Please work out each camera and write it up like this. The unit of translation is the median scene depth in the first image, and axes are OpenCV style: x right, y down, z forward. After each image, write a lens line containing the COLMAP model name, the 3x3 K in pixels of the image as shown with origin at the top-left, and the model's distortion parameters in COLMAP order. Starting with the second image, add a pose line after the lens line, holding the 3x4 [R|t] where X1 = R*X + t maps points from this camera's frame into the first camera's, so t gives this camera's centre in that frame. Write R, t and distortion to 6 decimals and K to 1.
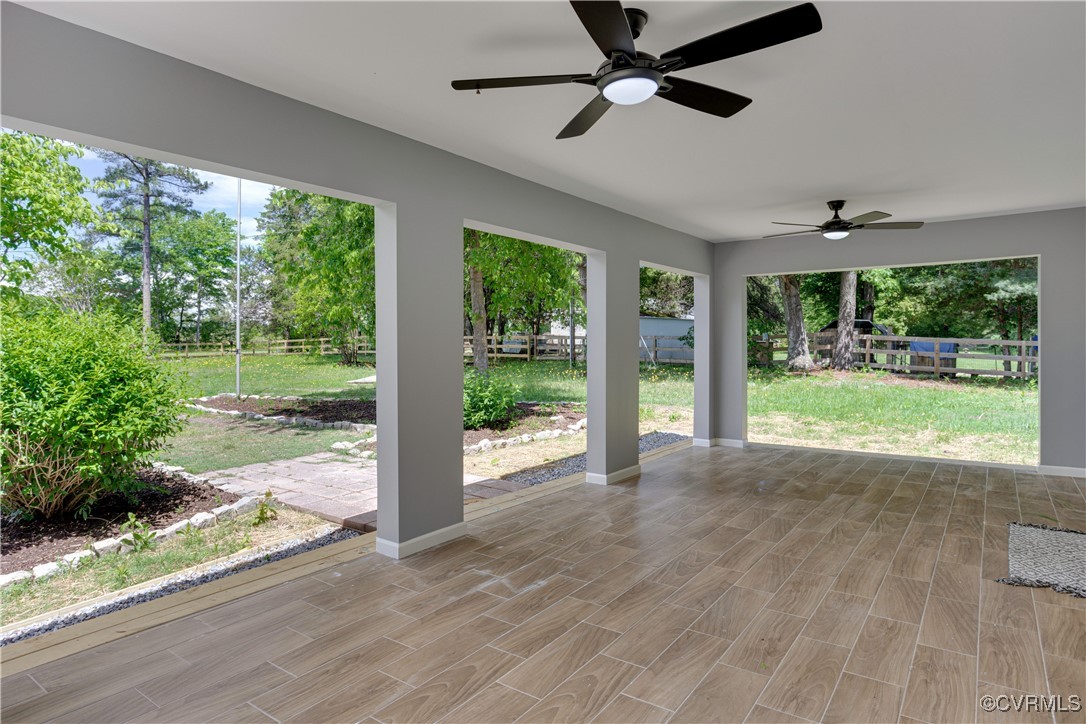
lens RADIAL K [[622.7, 0, 543.0], [0, 622.7, 362.0], [0, 0, 1]] dist [0.000137, 0.000137]
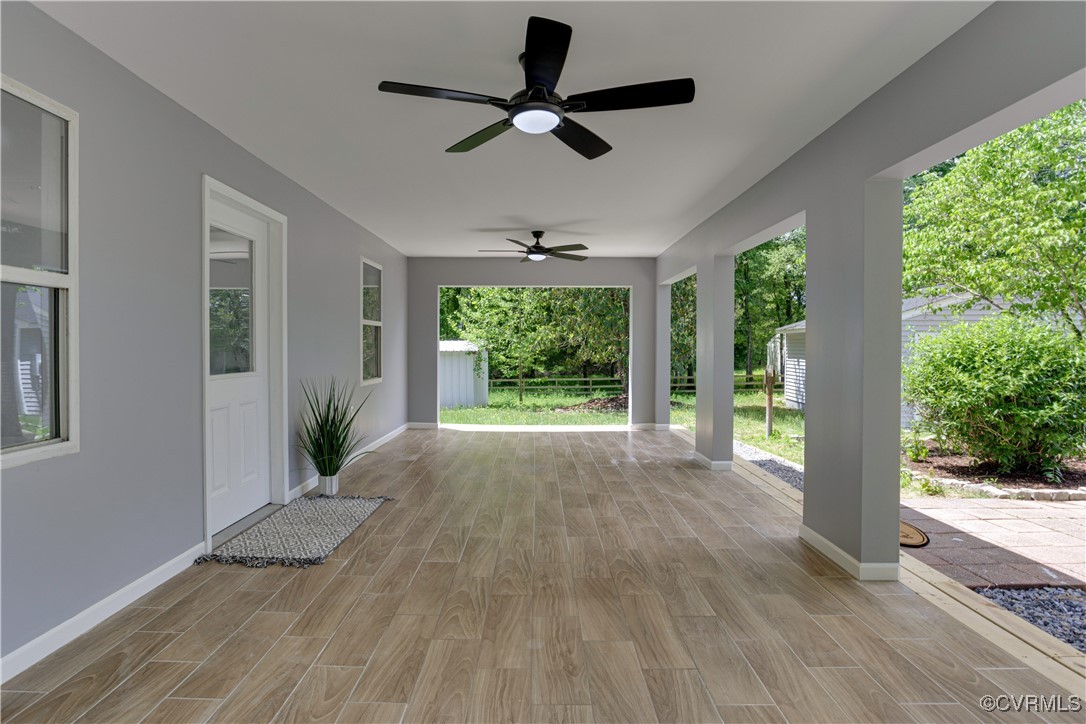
lens RADIAL K [[545.5, 0, 542.2], [0, 545.5, 348.0], [0, 0, 1]] dist [-0.016056, -0.000428]
pose [[-0.804707, 0.005142, -0.593650, 1.003745], [-0.014978, 0.999468, 0.028960, -0.046656], [0.593483, 0.032196, -0.804202, 1.862341]]
